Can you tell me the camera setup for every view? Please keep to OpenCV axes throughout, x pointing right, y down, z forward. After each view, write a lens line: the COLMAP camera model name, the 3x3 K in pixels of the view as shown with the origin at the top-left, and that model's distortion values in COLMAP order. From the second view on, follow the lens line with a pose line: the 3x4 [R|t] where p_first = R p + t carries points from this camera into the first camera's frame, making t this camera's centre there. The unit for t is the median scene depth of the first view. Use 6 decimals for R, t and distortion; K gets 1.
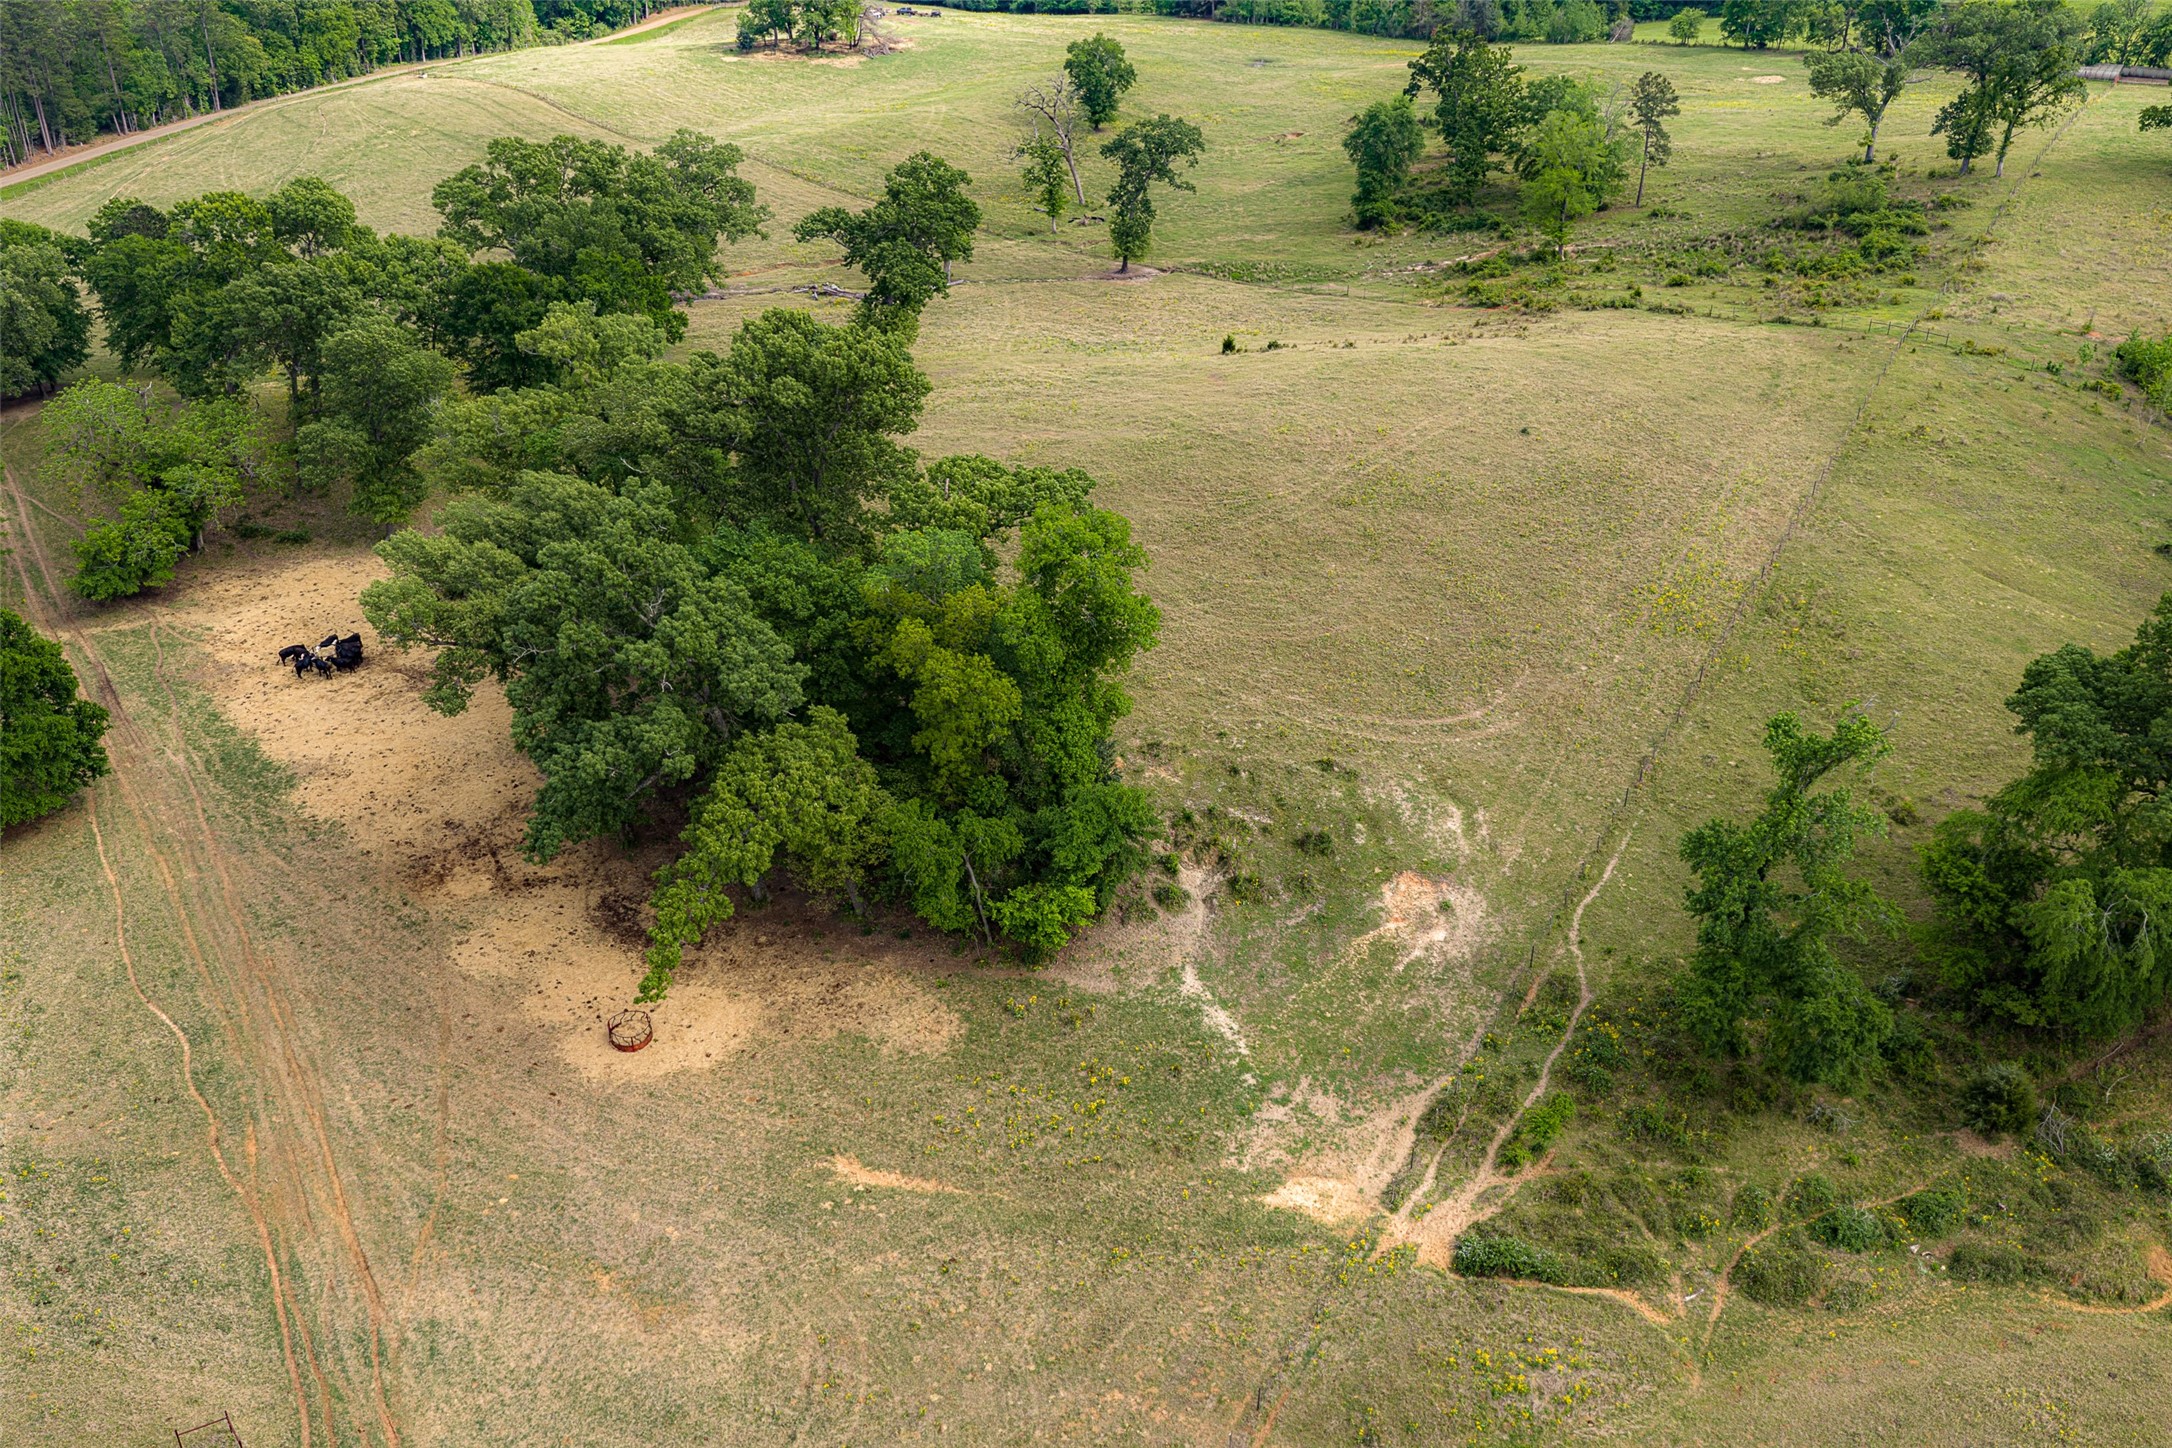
lens RADIAL K [[1780.1, 0, 1083.6], [0, 1780.1, 719.0], [0, 0, 1]] dist [-0.004676, -0.005635]
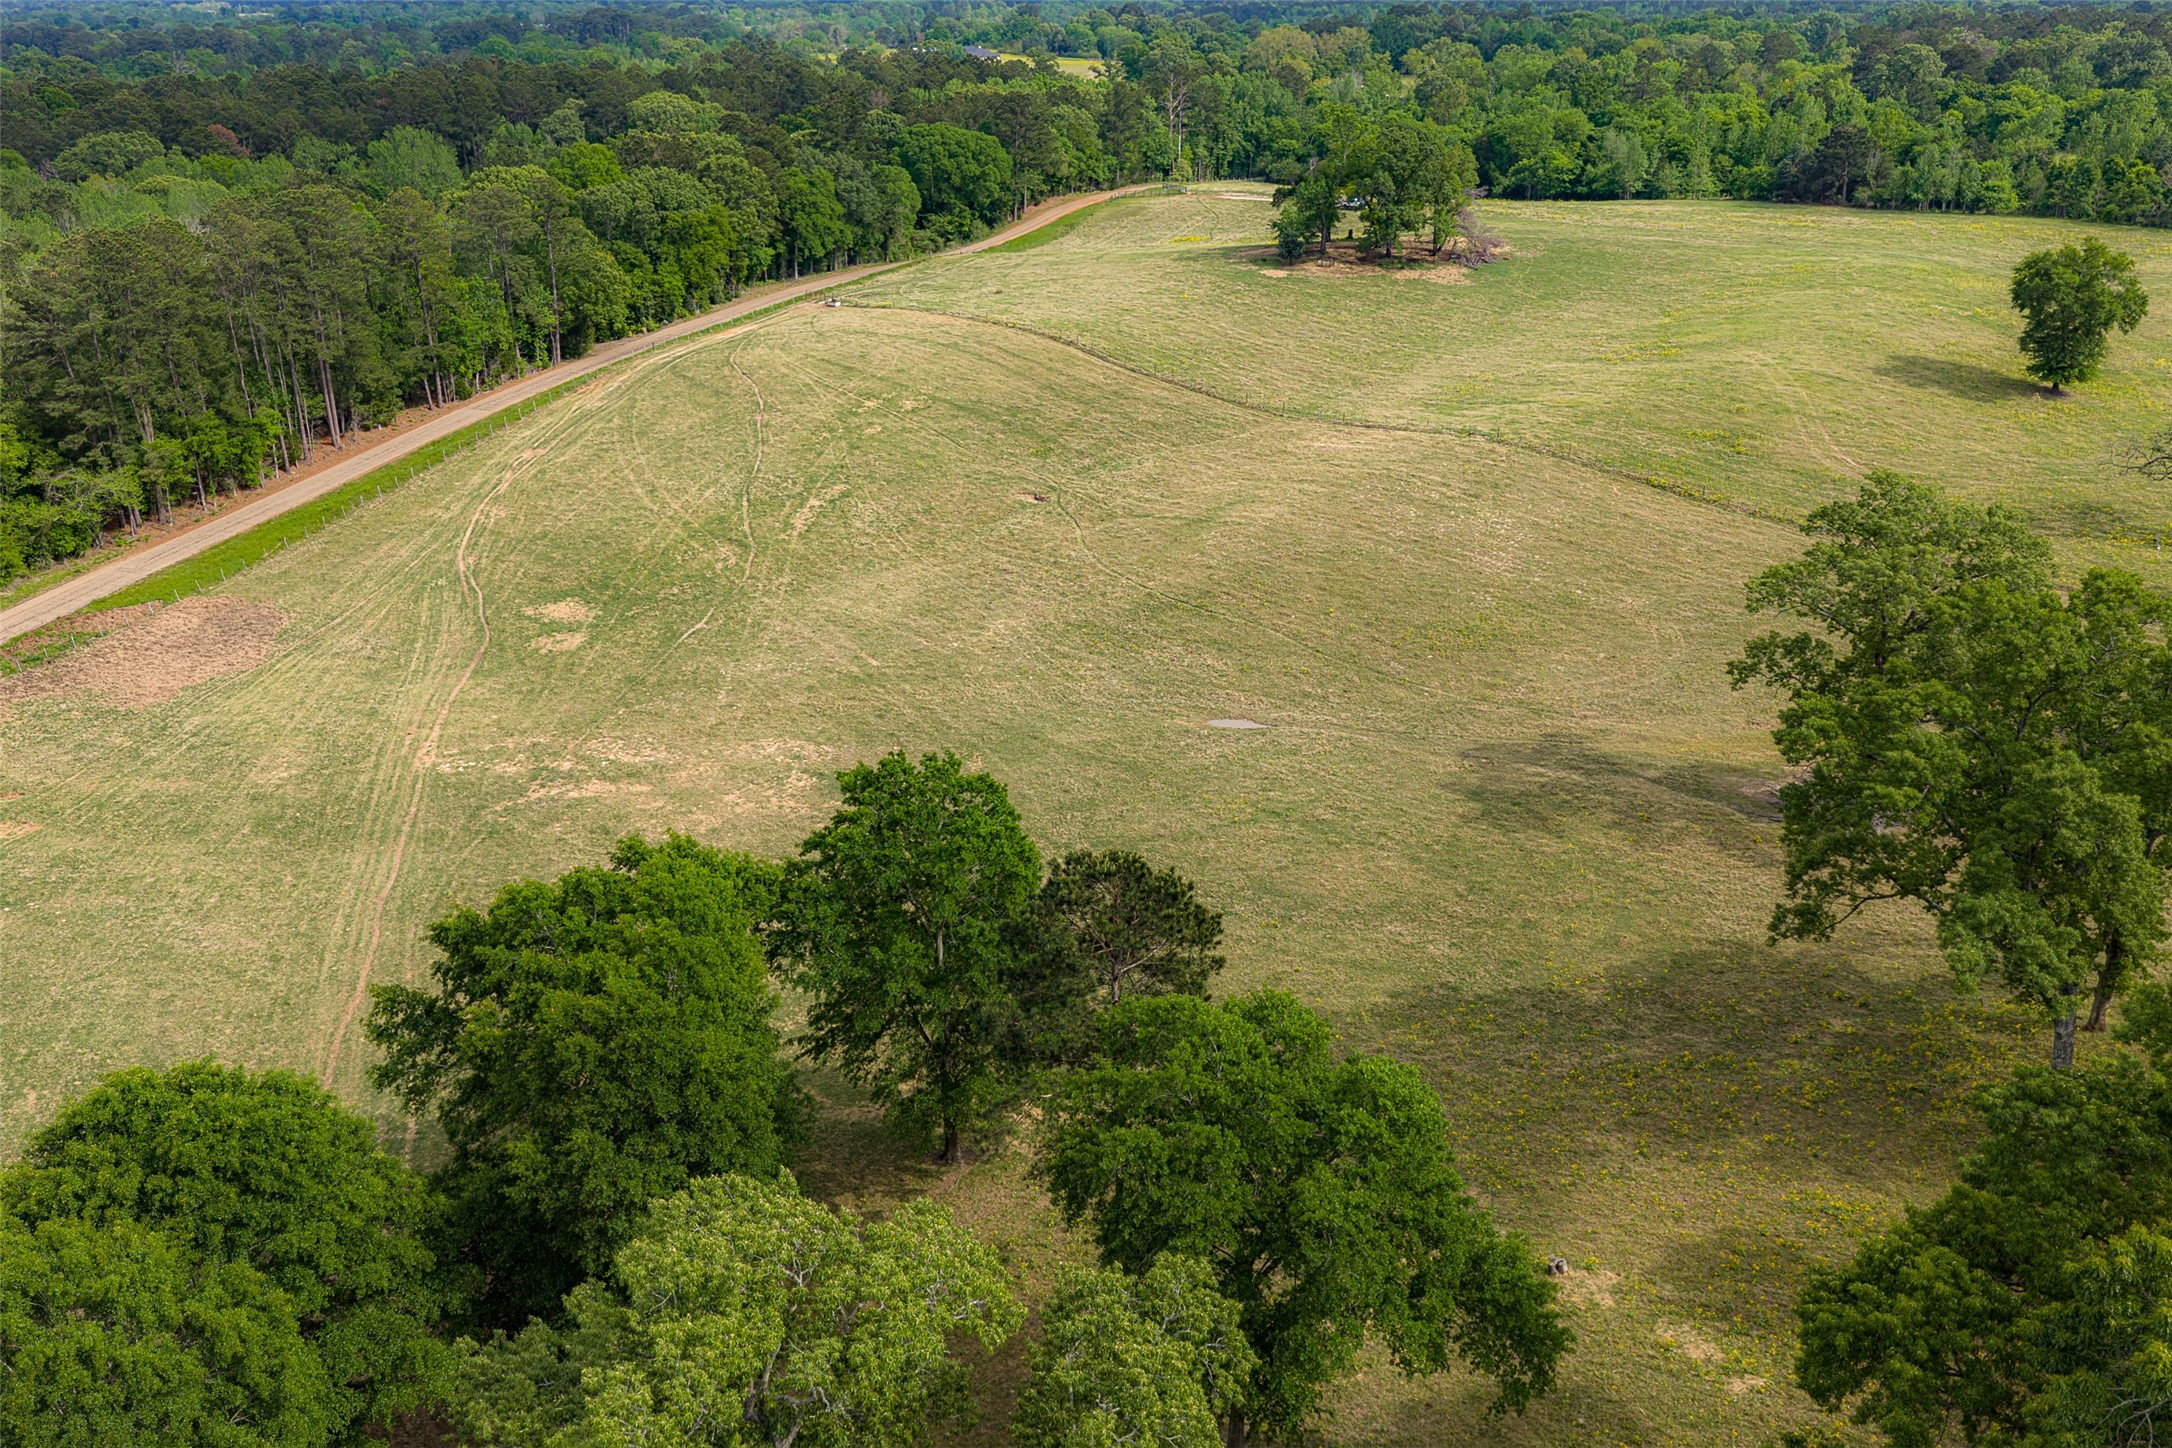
lens RADIAL K [[1780.1, 0, 1086.6], [0, 1780.1, 731.7], [0, 0, 1]] dist [-0.004676, -0.005635]
pose [[0.999765, -0.008081, -0.020102, -0.270510], [0.006398, 0.996576, -0.082433, -0.145736], [0.020699, 0.082285, 0.996394, 0.345776]]
